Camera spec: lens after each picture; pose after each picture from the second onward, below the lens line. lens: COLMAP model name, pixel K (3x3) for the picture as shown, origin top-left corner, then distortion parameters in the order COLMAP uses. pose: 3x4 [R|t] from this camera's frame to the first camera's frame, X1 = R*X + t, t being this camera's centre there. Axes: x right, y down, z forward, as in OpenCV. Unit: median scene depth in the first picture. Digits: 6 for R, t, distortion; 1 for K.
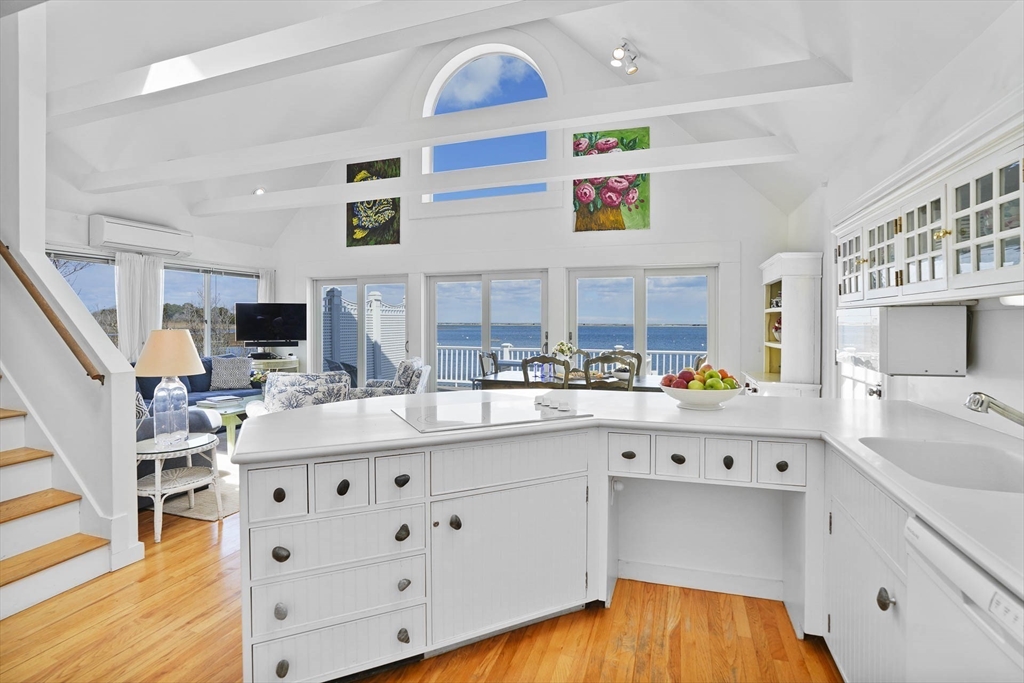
lens RADIAL K [[490.4, 0, 509.3], [0, 490.4, 314.5], [0, 0, 1]] dist [-0.058503, 0.018426]
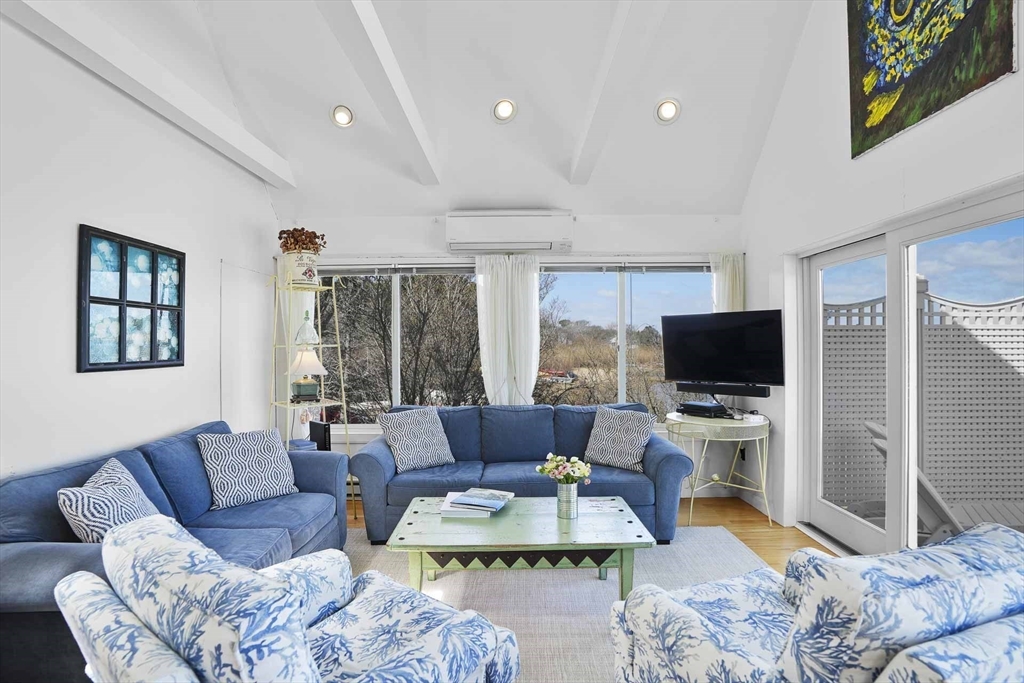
lens RADIAL K [[490.4, 0, 508.6], [0, 490.4, 345.7], [0, 0, 1]] dist [-0.058503, 0.018426]
pose [[0.325034, -0.000967, -0.945702, -0.074156], [0.019062, 0.999803, 0.005529, 0.006694], [0.945510, -0.019824, 0.324988, 0.734846]]
